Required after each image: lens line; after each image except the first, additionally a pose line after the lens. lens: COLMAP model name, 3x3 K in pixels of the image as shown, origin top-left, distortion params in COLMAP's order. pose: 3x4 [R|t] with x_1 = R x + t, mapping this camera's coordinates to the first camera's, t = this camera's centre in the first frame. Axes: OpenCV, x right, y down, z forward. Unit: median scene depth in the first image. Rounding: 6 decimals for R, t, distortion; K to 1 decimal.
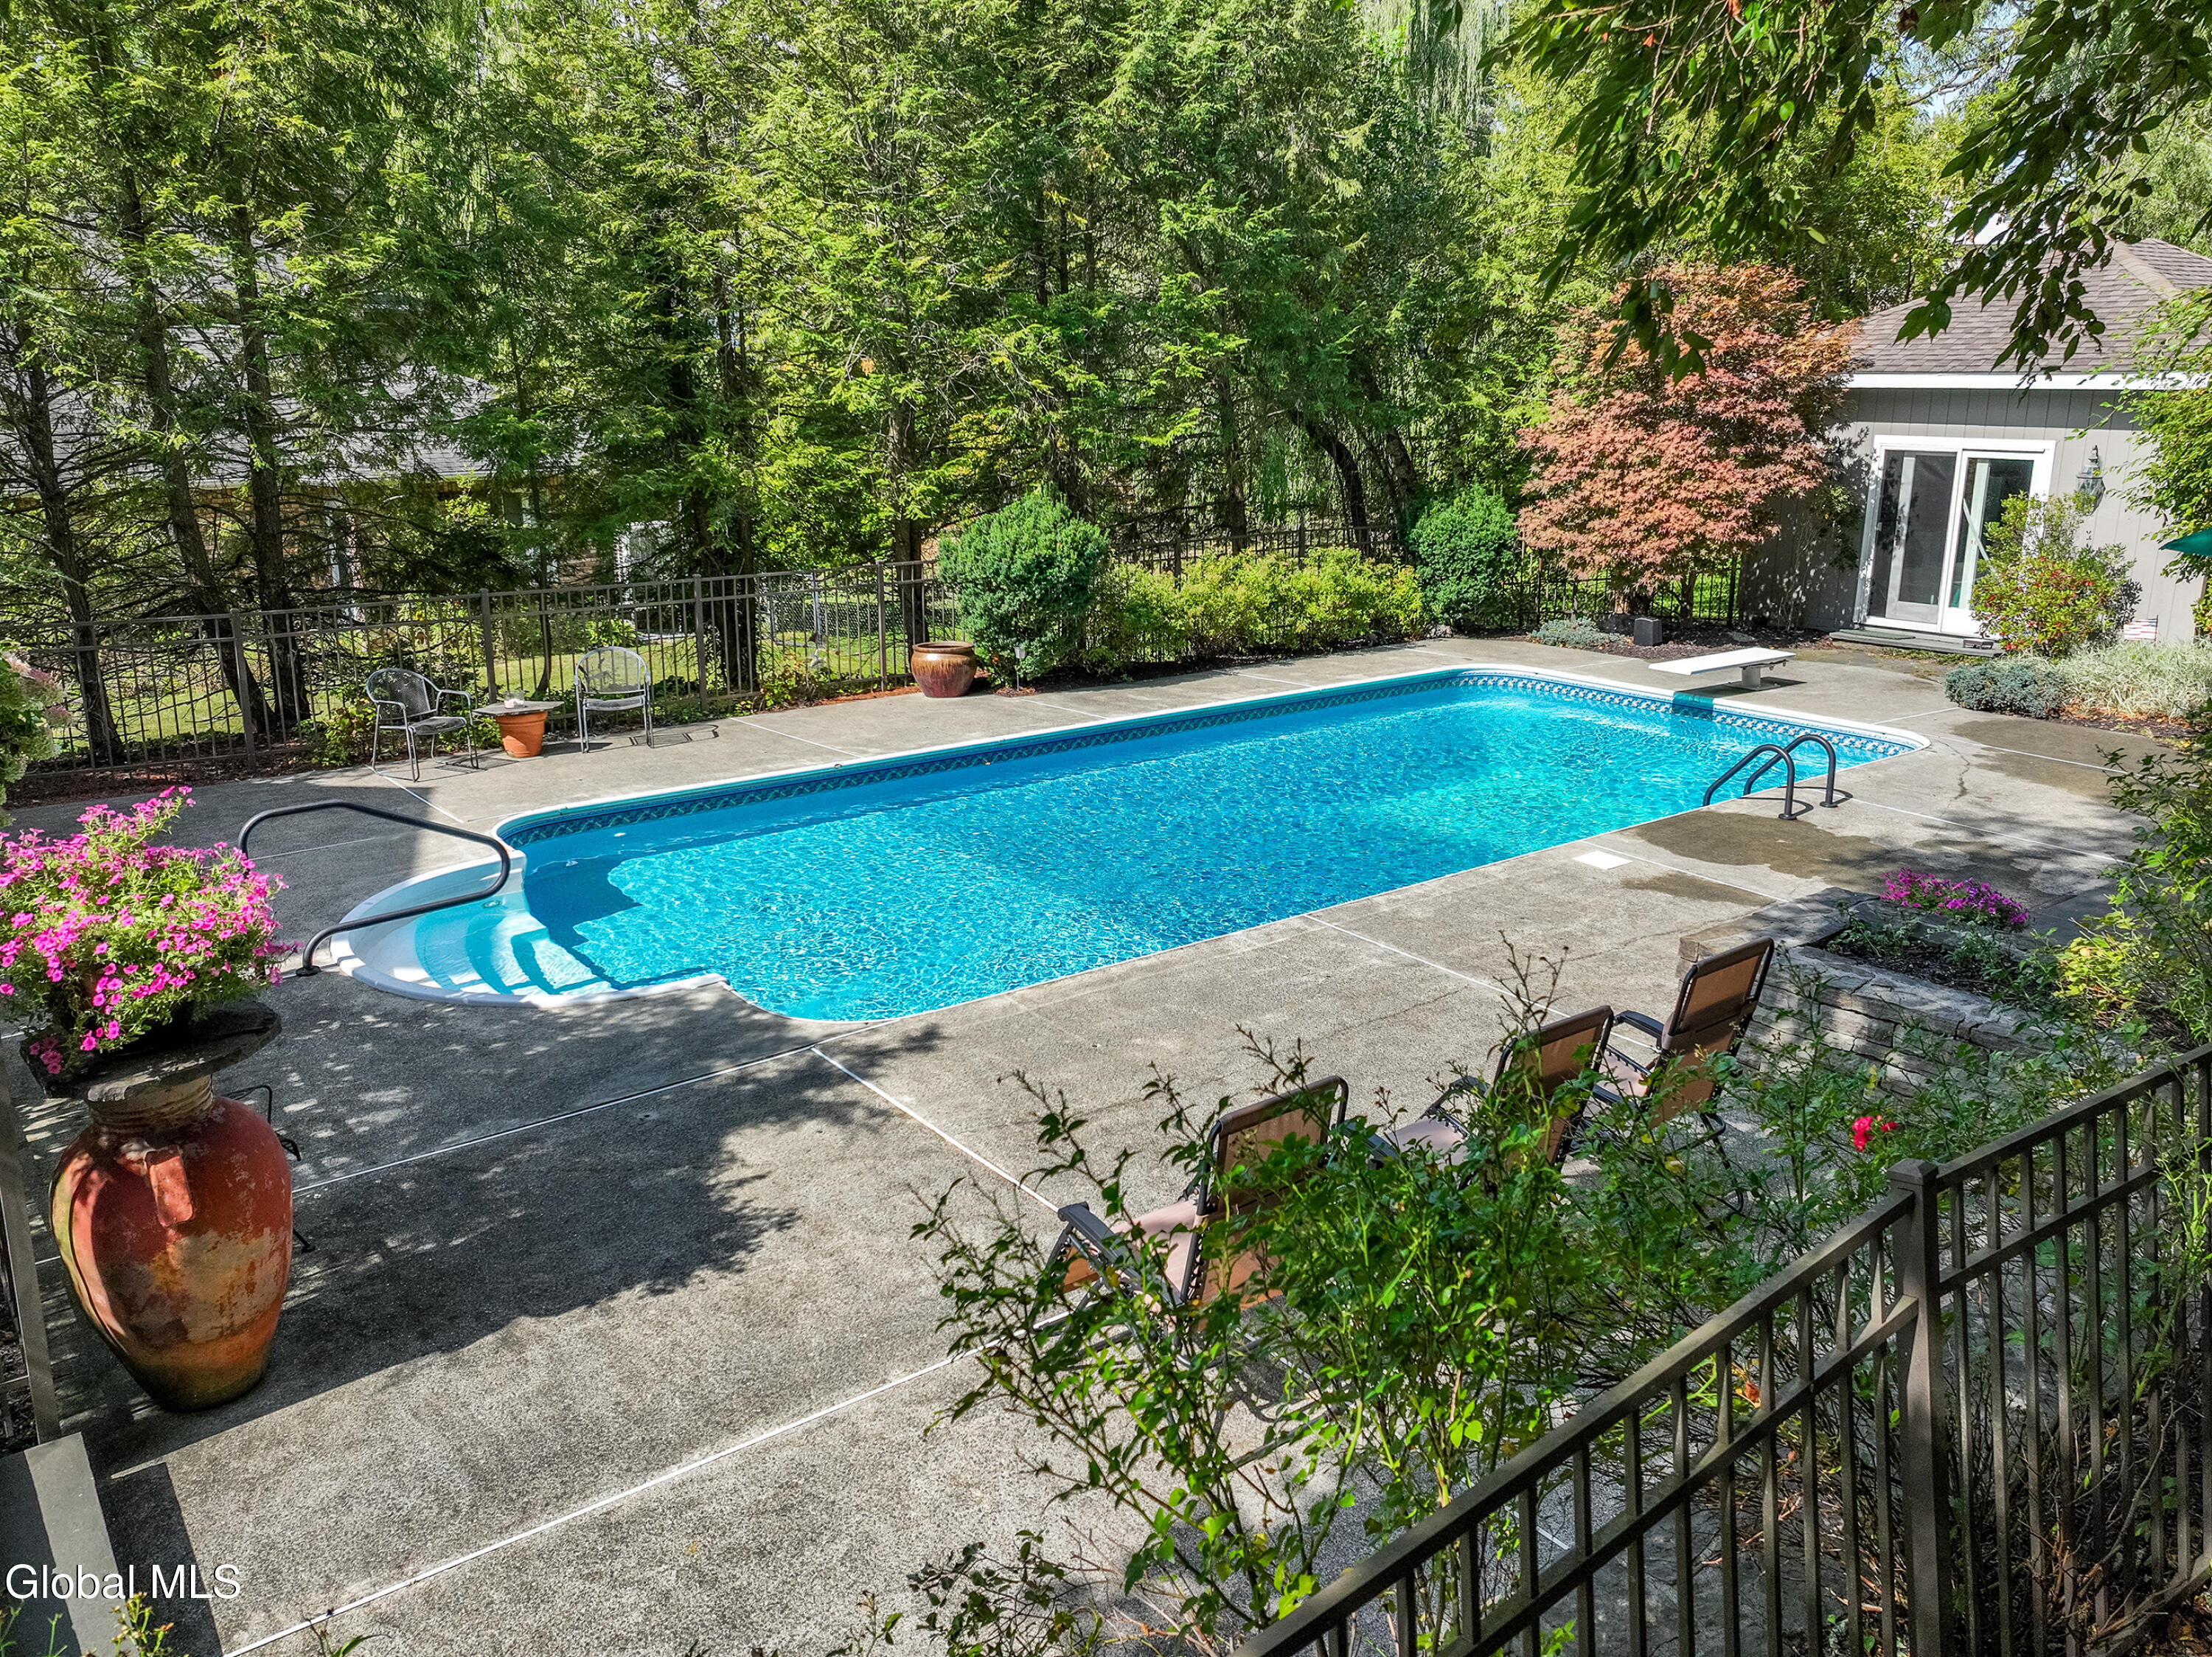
lens RADIAL K [[1648.0, 0, 1121.0], [0, 1648.0, 829.9], [0, 0, 1]] dist [0.004861, -0.004015]
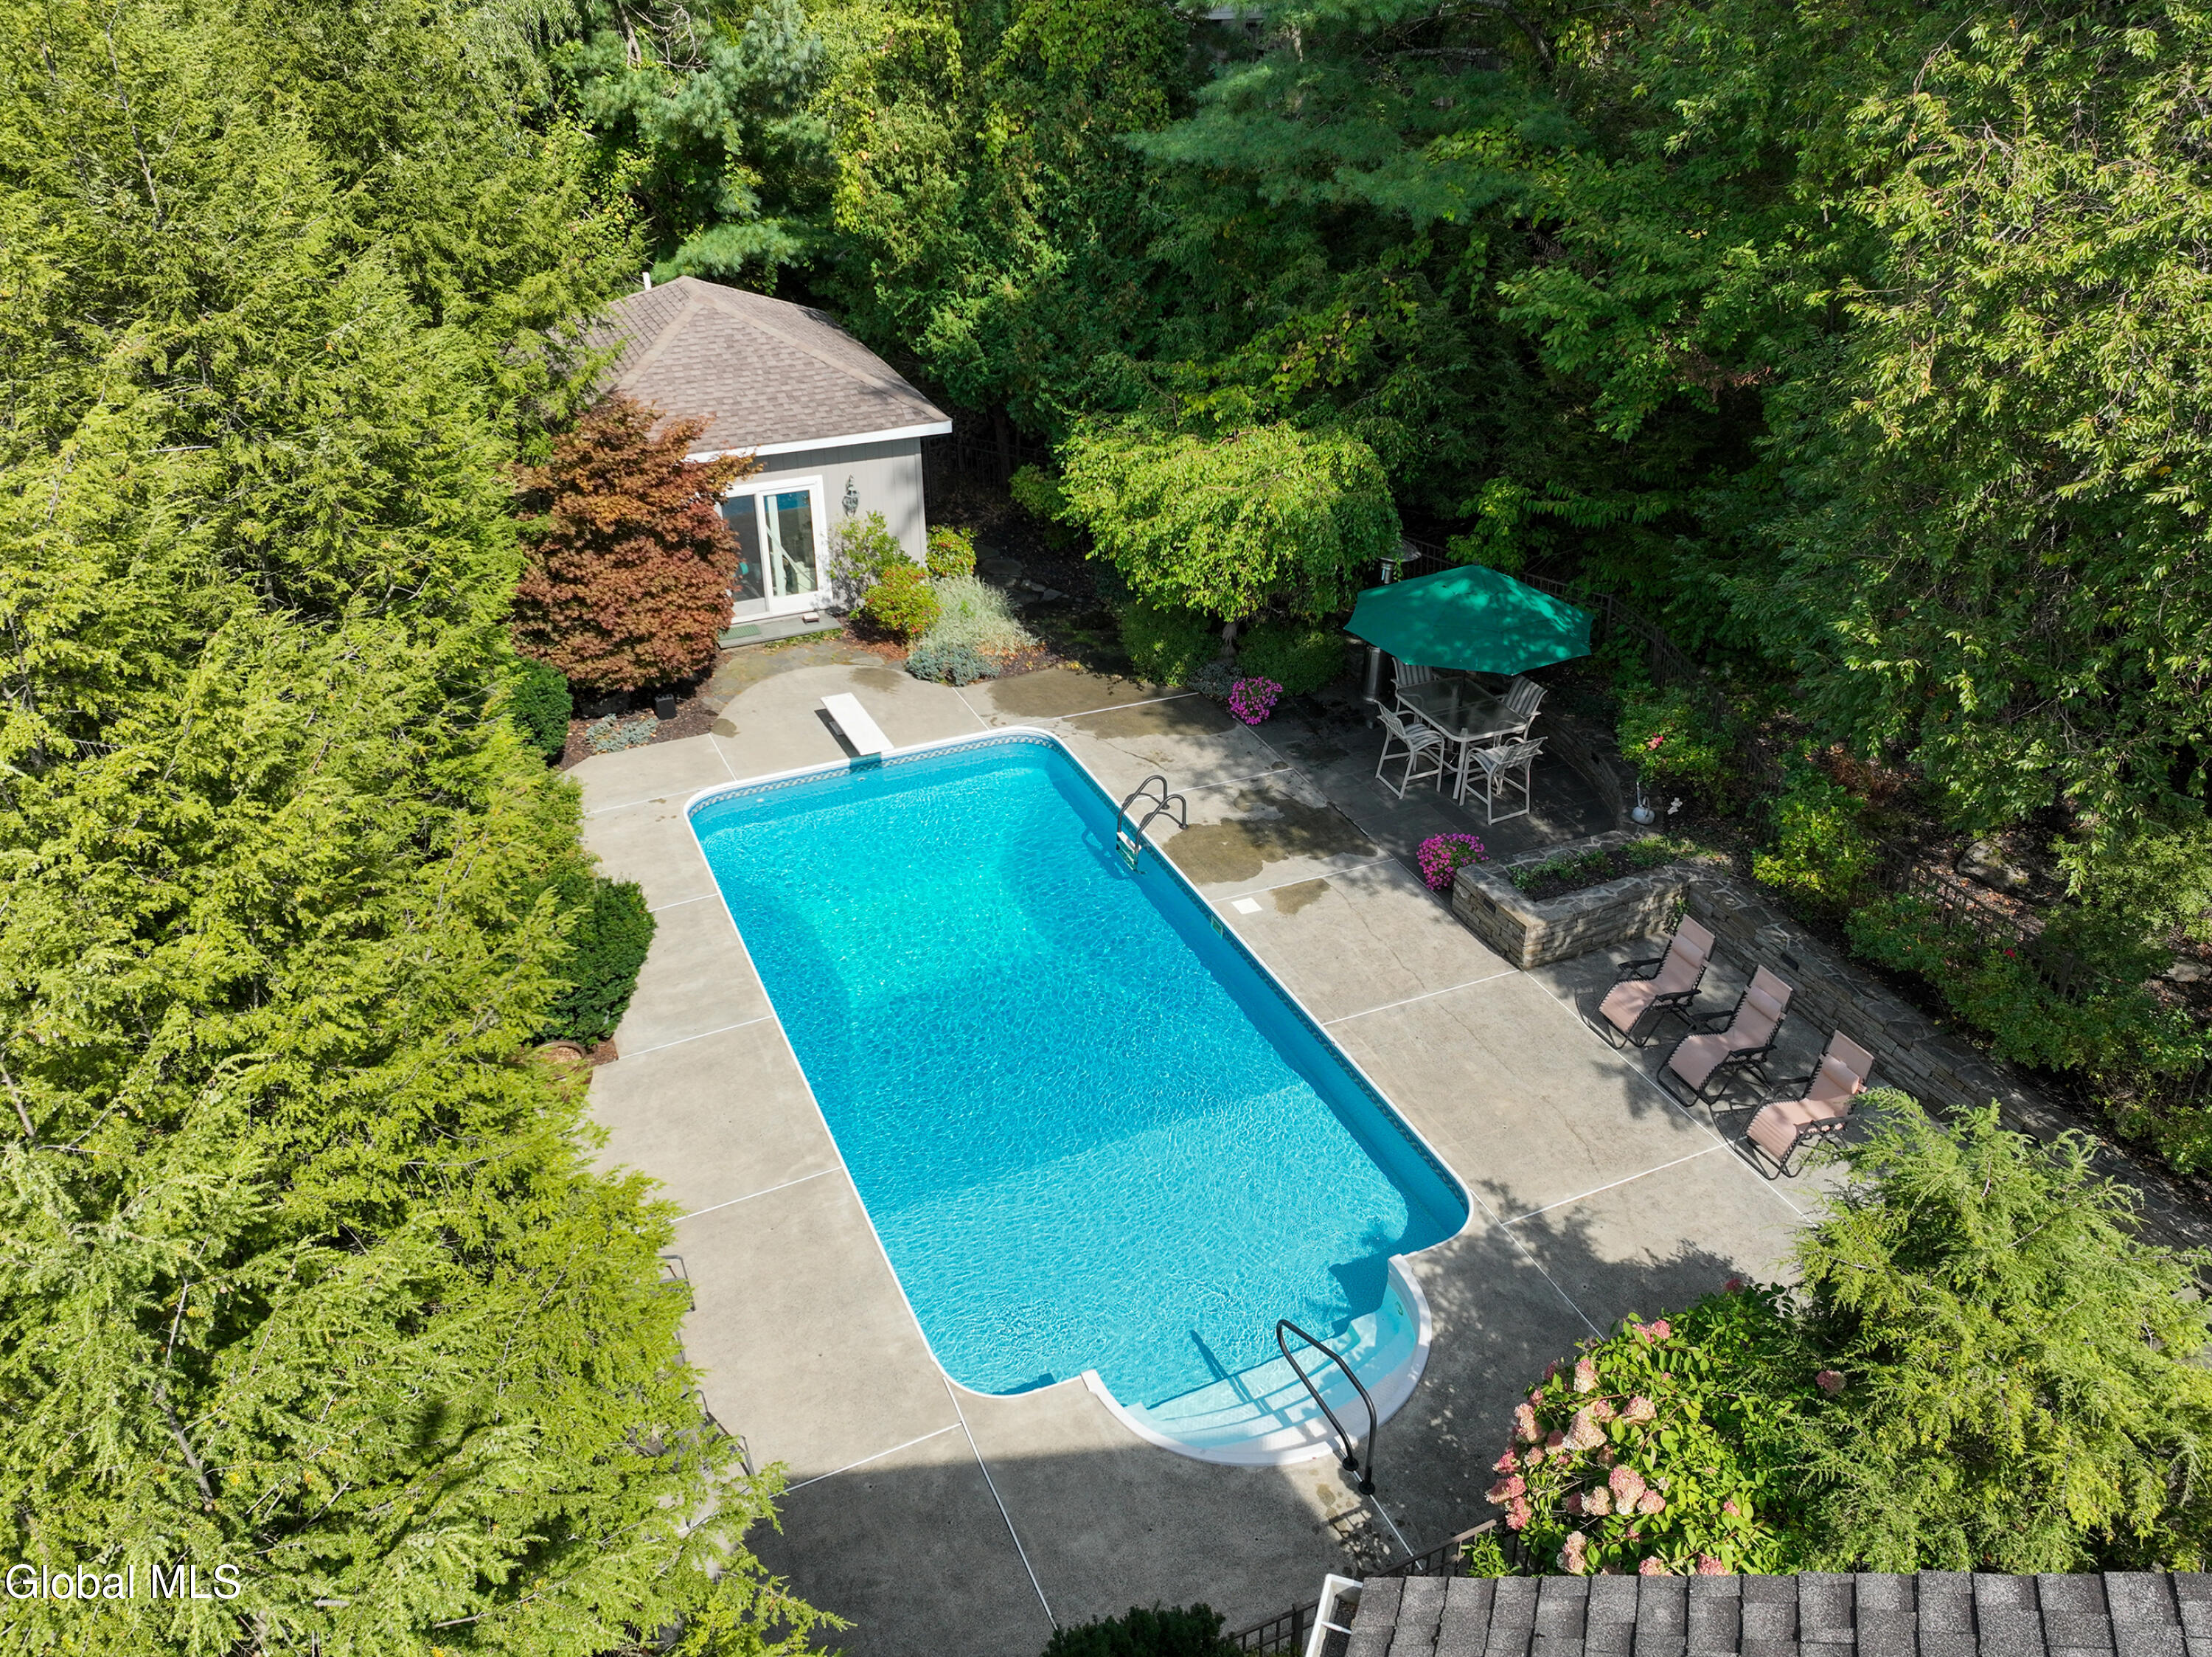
lens RADIAL K [[1648.0, 0, 1121.0], [0, 1648.0, 829.9], [0, 0, 1]] dist [0.004861, -0.004015]
pose [[0.221230, -0.493770, 0.840981, -1.485295], [0.258462, 0.861198, 0.437648, -1.078162], [-0.940348, 0.120541, 0.318144, 0.688276]]
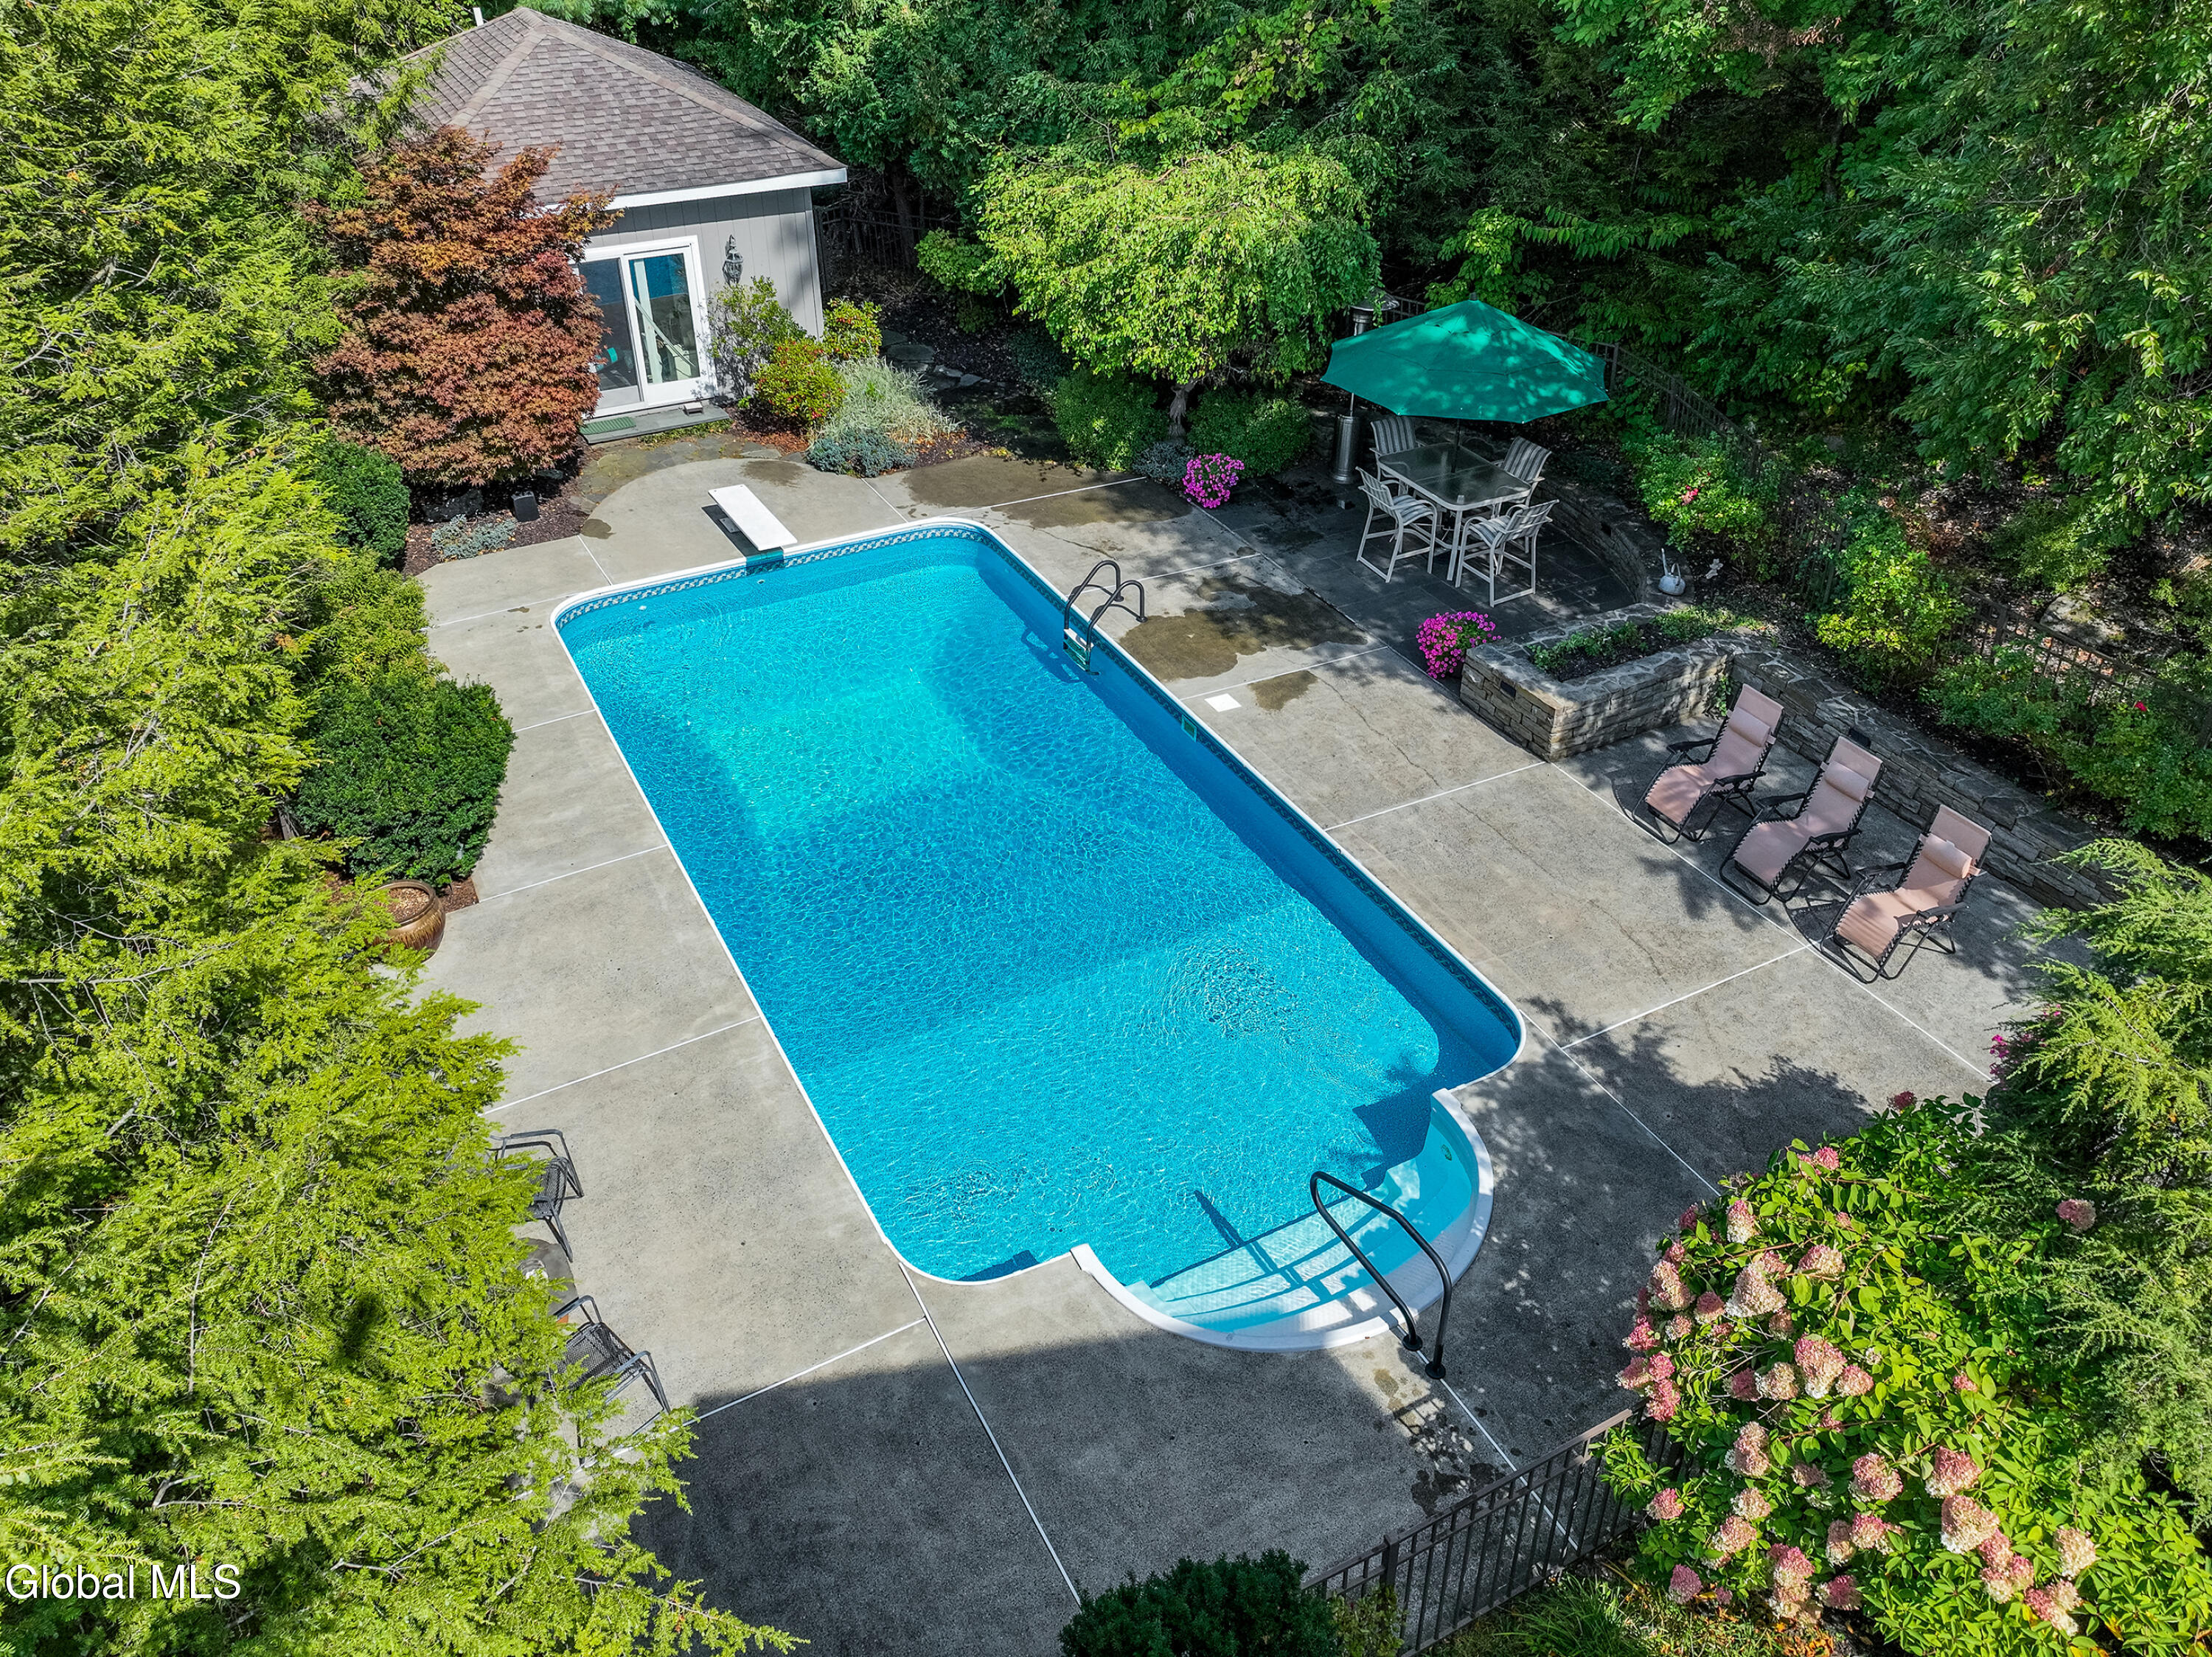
lens RADIAL K [[1648.0, 0, 1121.0], [0, 1648.0, 829.9], [0, 0, 1]] dist [0.004861, -0.004015]
pose [[0.157859, -0.563826, 0.810667, -1.272453], [0.262737, 0.815349, 0.515921, -0.865638], [-0.951866, 0.131549, 0.276849, 0.852447]]
